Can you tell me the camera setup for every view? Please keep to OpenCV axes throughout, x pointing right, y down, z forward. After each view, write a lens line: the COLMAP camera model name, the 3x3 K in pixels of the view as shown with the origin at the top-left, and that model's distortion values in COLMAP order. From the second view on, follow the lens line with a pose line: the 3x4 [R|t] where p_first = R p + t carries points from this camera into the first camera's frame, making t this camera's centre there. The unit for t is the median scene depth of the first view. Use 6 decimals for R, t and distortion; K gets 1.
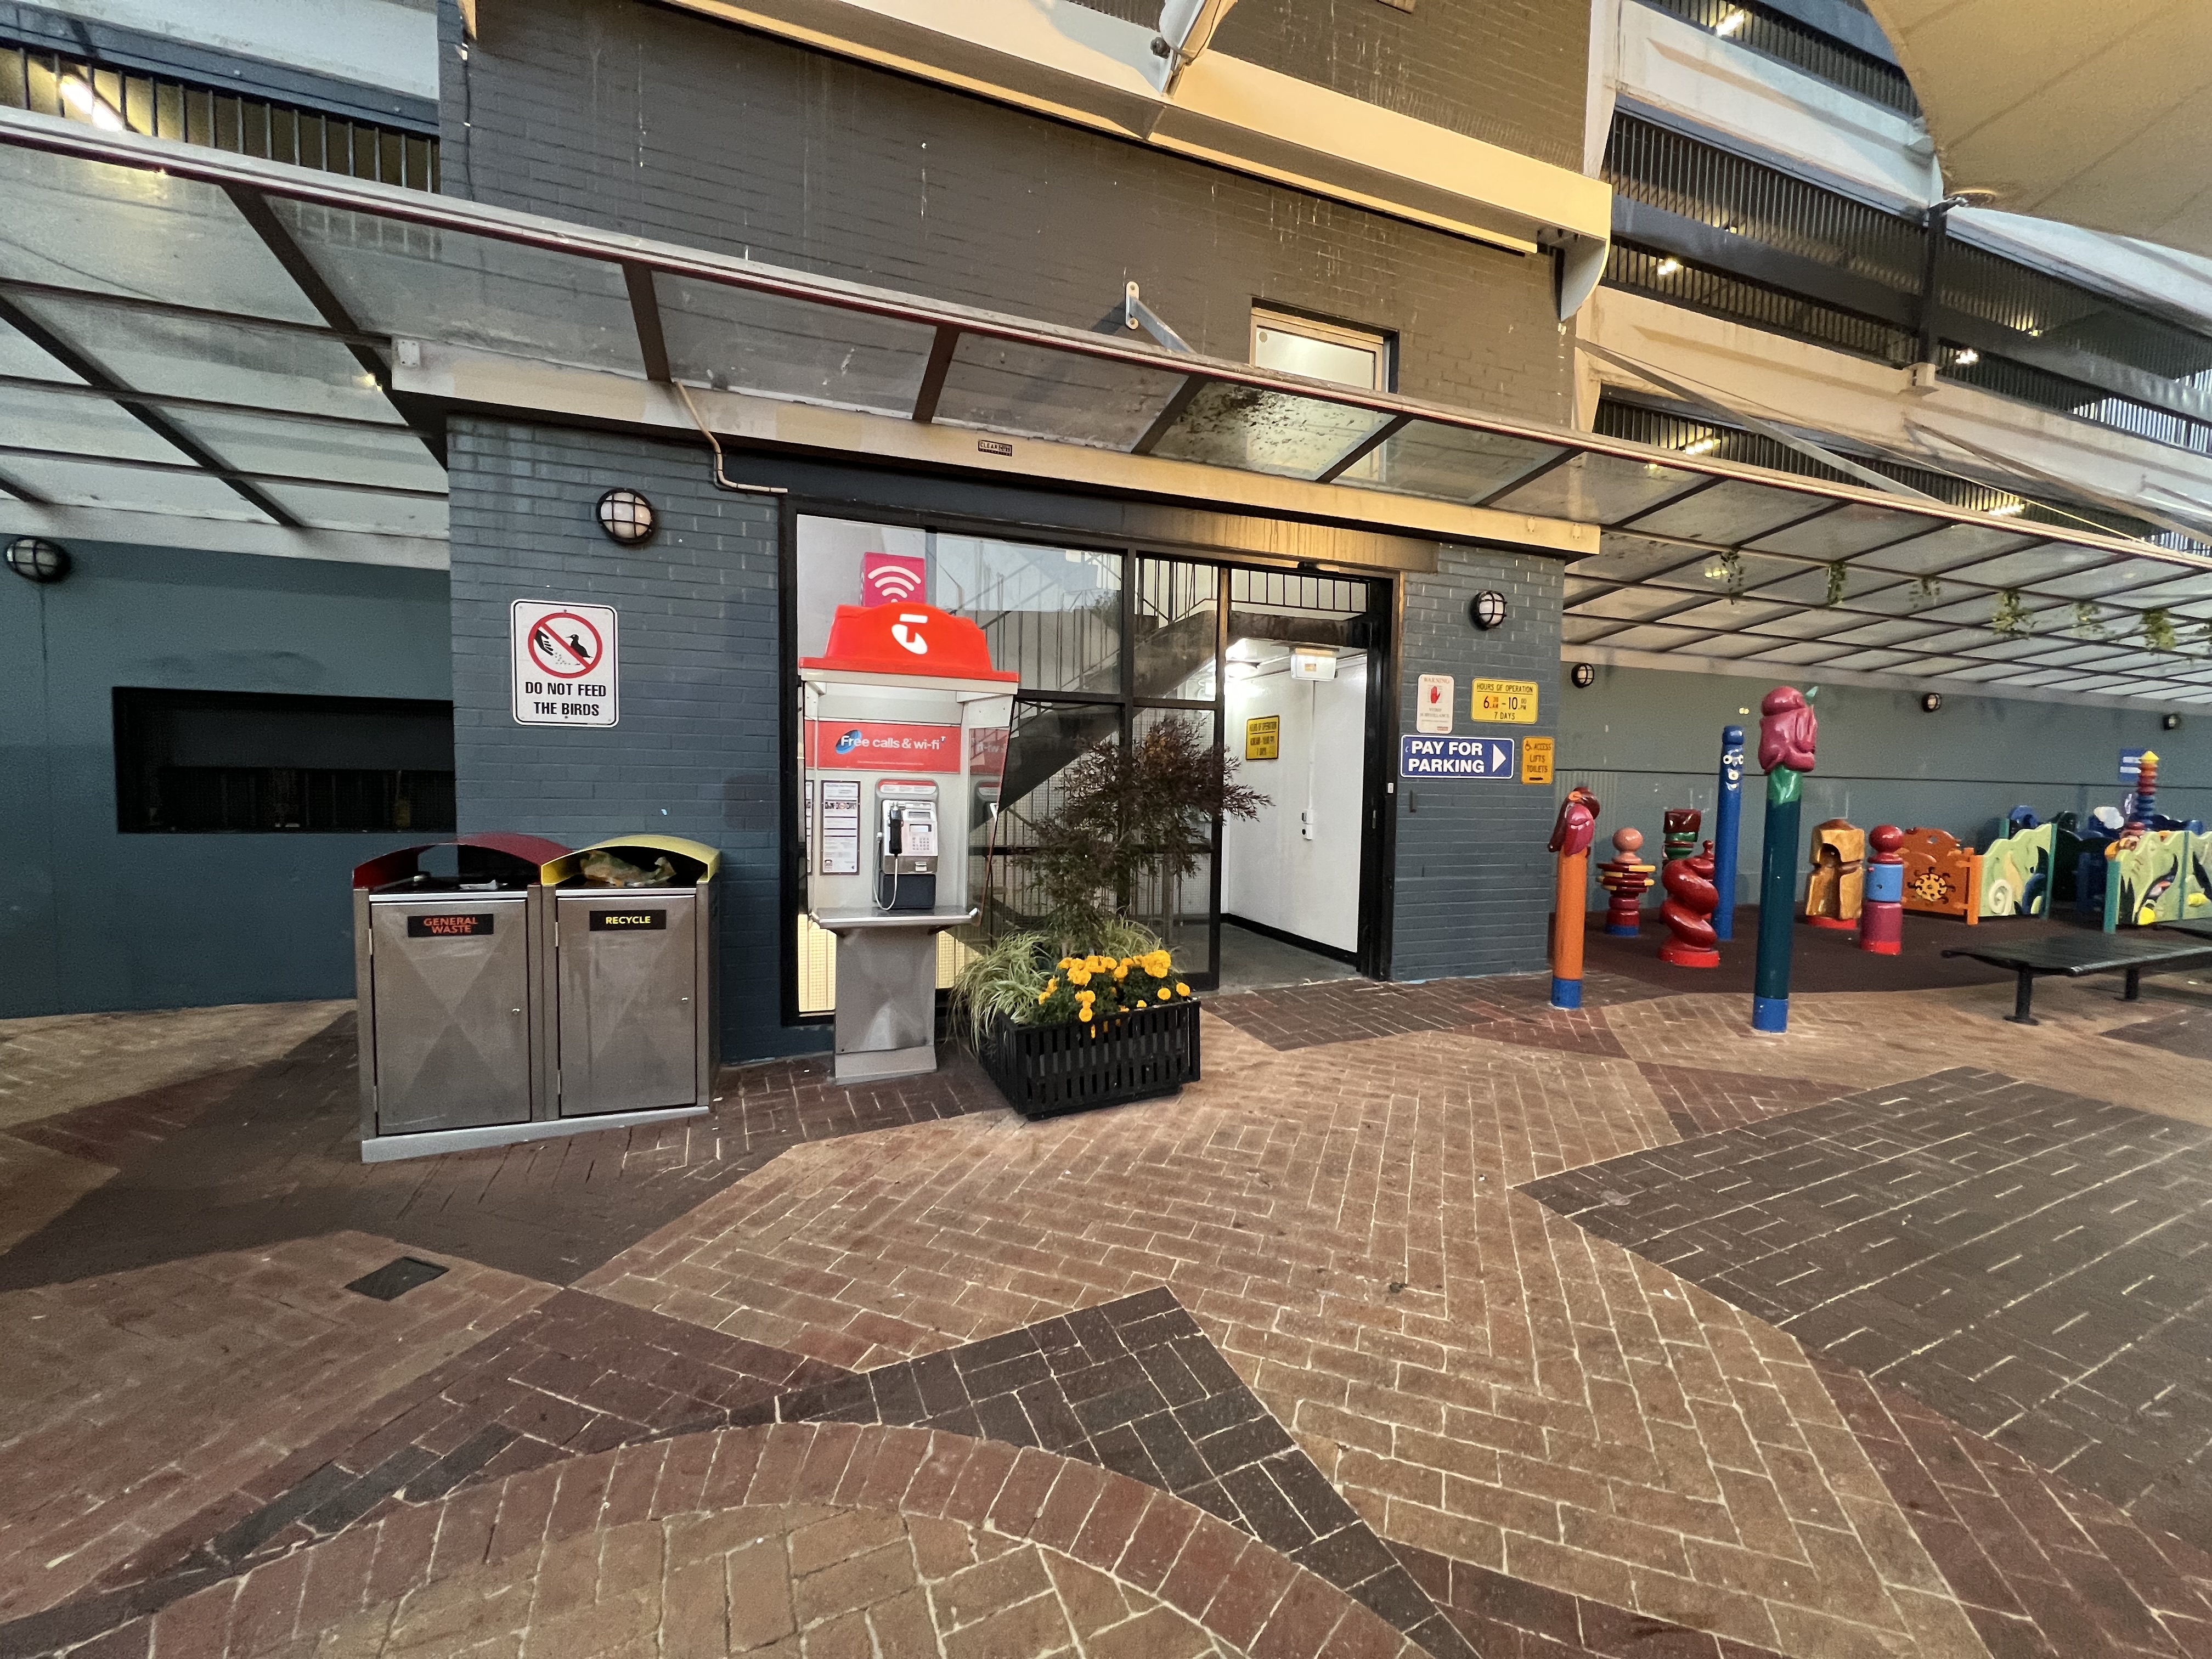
lens RADIAL K [[949.9, 0, 1120.3], [0, 949.9, 830.9], [0, 0, 1]] dist [0.003120, -0.000136]
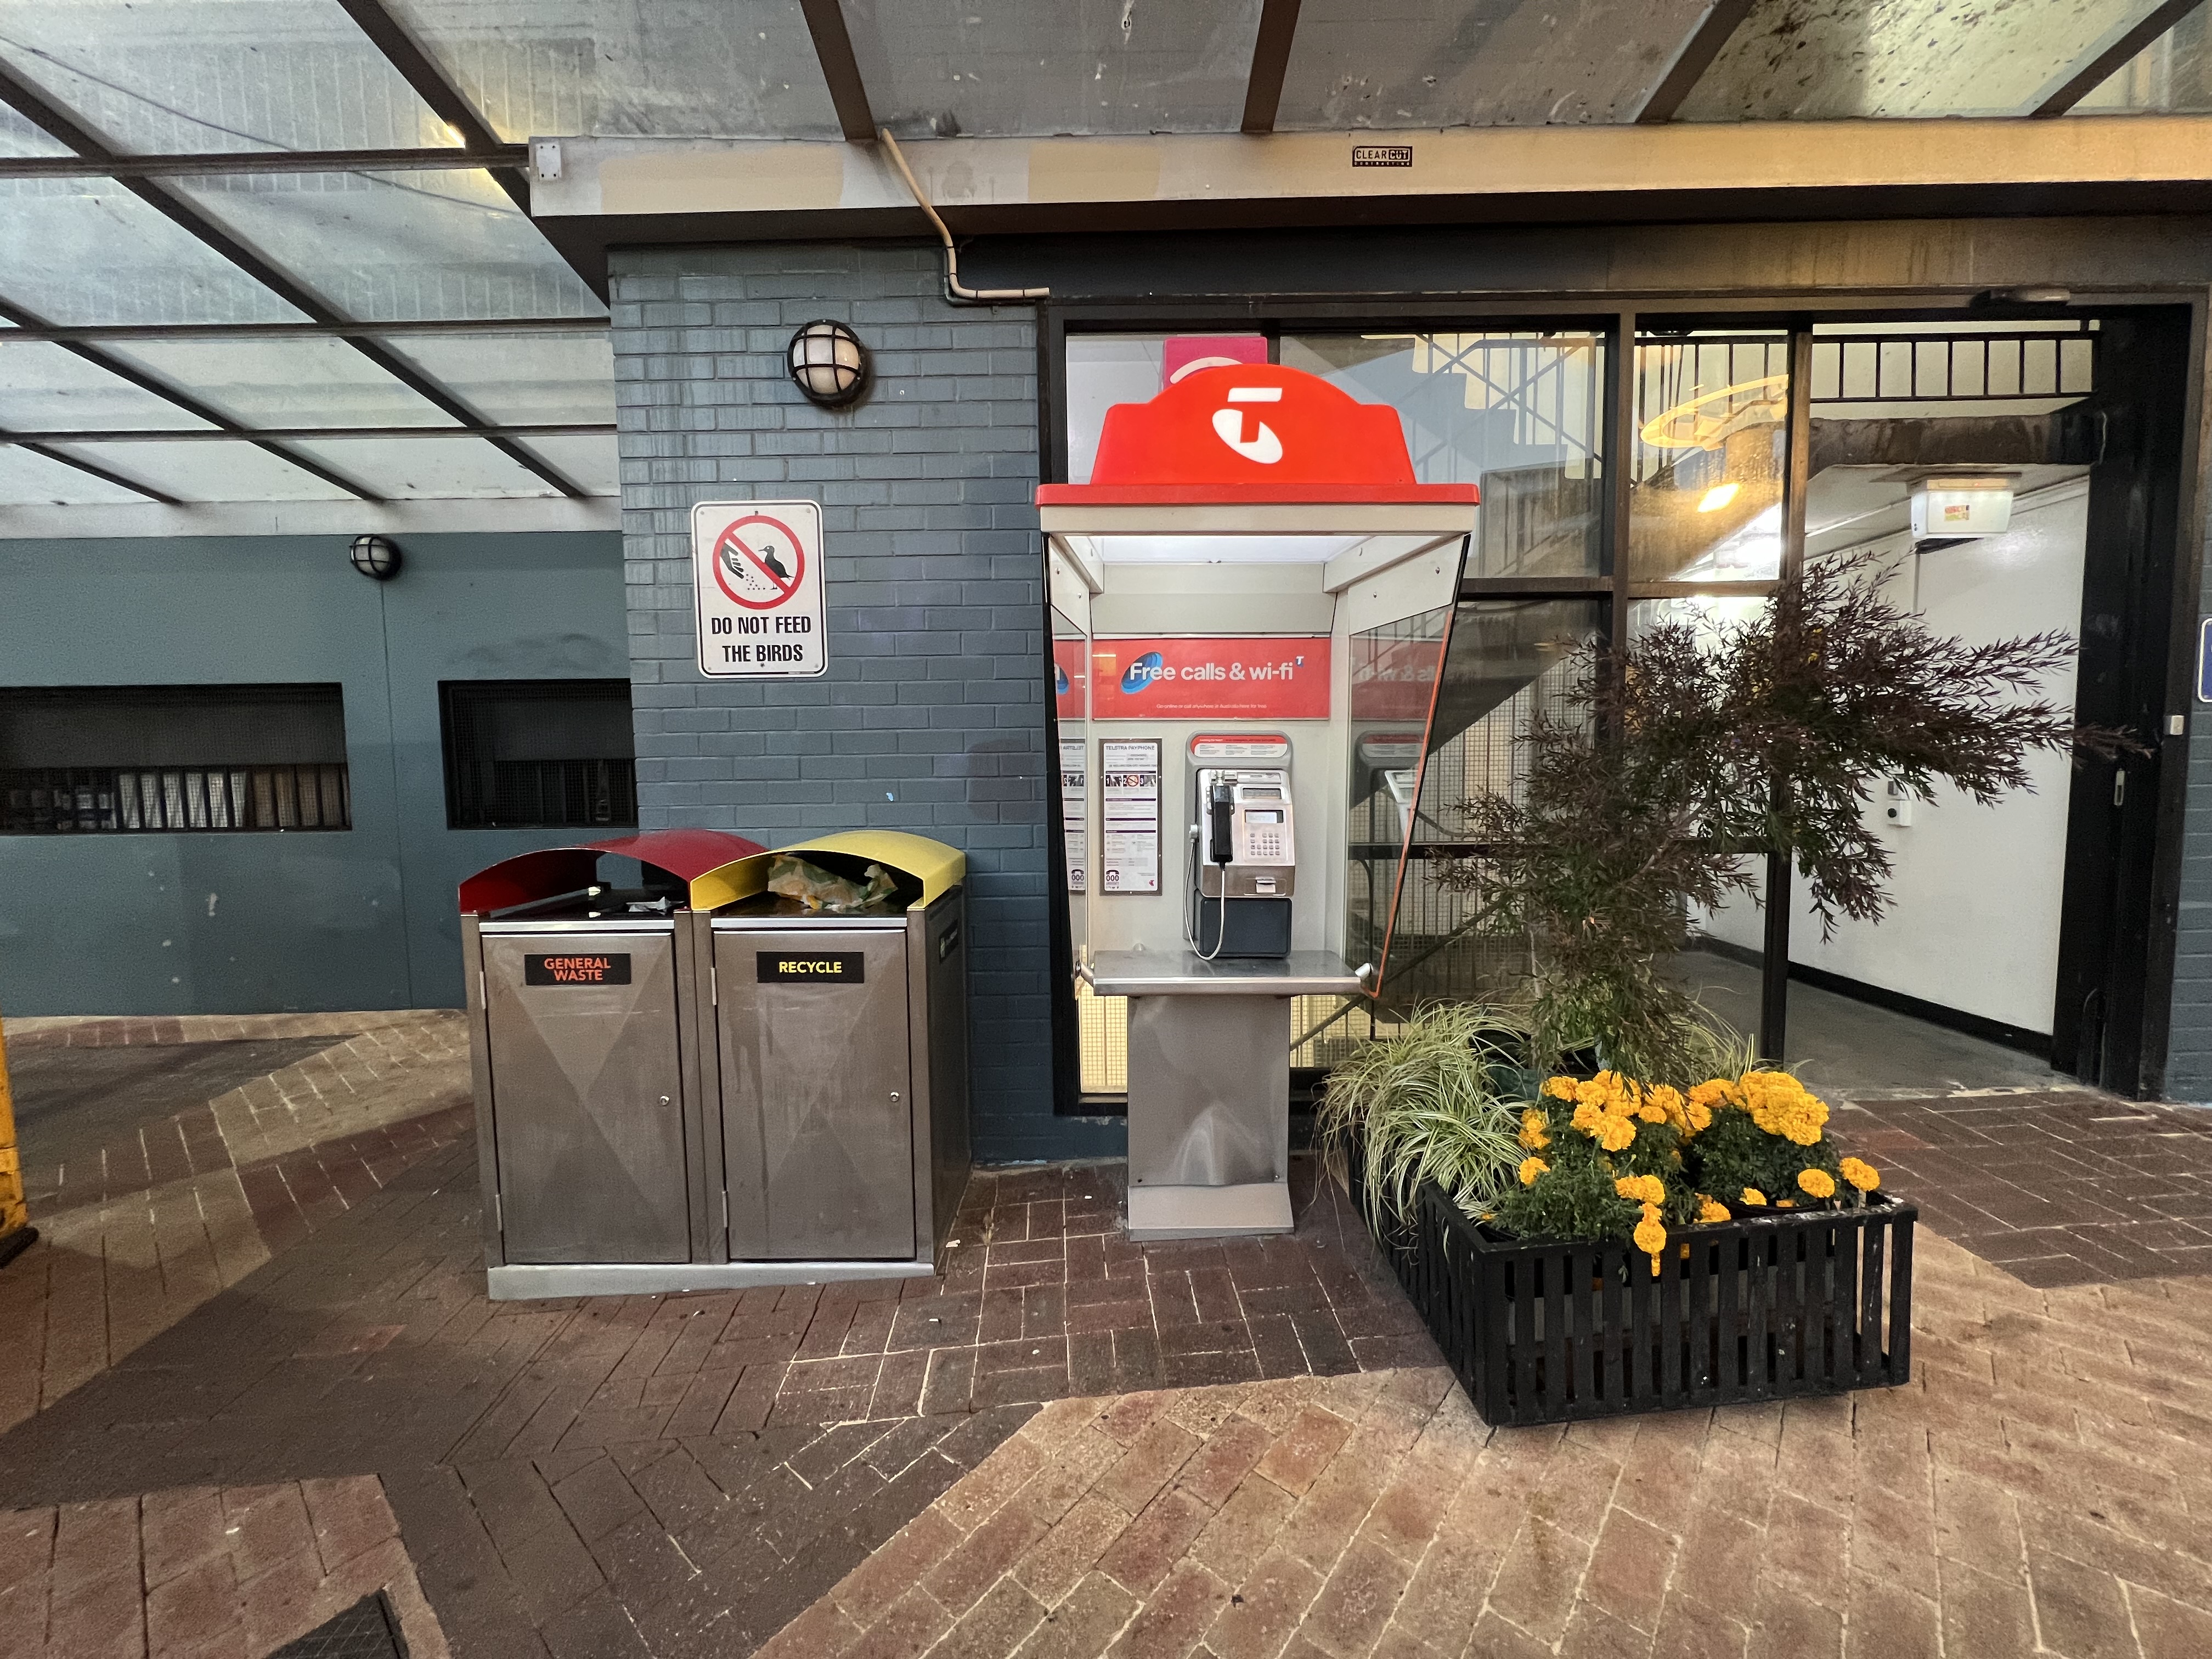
lens RADIAL K [[949.9, 0, 1120.3], [0, 949.9, 830.9], [0, 0, 1]] dist [0.003120, -0.000136]
pose [[0.946123, -0.006331, -0.323747, -0.107547], [0.011745, 0.999822, 0.014773, -0.003802], [0.323596, -0.017780, 0.946028, 0.434293]]
